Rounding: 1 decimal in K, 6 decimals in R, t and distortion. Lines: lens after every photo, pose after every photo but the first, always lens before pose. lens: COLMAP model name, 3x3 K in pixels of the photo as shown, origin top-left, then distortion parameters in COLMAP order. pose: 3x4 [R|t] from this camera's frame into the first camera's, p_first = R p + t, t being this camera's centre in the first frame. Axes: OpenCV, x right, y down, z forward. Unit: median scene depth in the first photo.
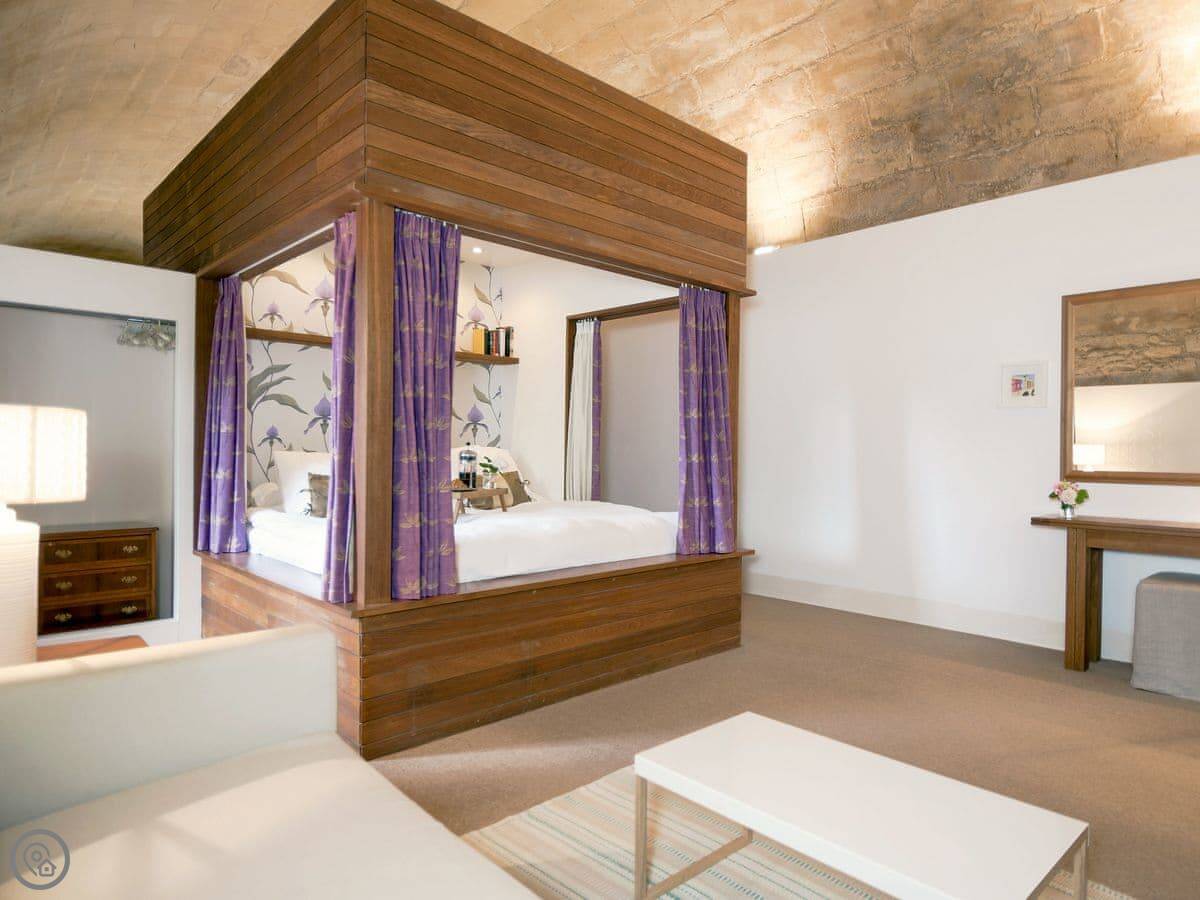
lens RADIAL K [[709.0, 0, 628.8], [0, 709.0, 444.5], [0, 0, 1]] dist [0.011088, -0.003778]
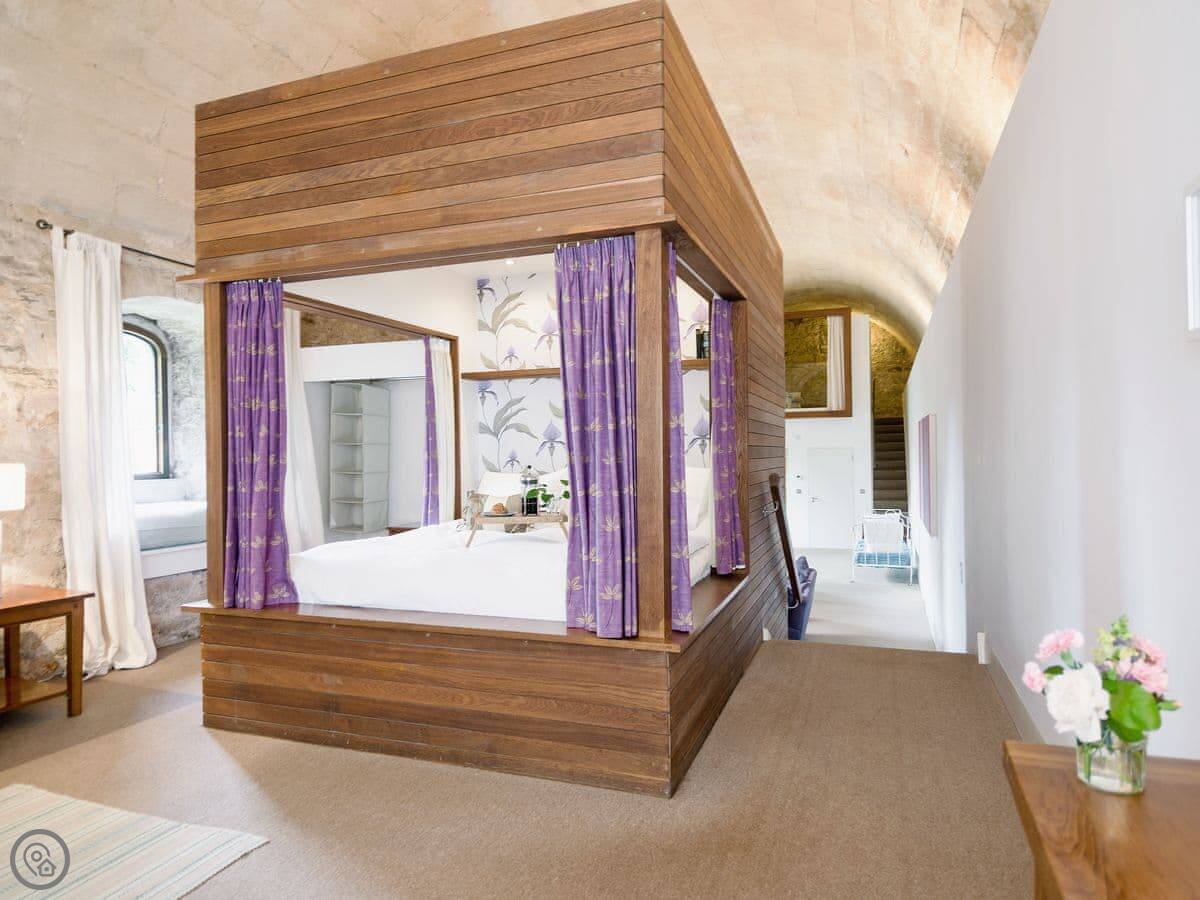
lens RADIAL K [[709.0, 0, 620.3], [0, 709.0, 450.4], [0, 0, 1]] dist [0.011088, -0.003778]
pose [[0.443774, -0.017762, -0.895963, 0.788099], [0.021287, 0.999730, -0.009276, -0.014376], [0.895886, -0.014956, 0.444032, 0.787676]]
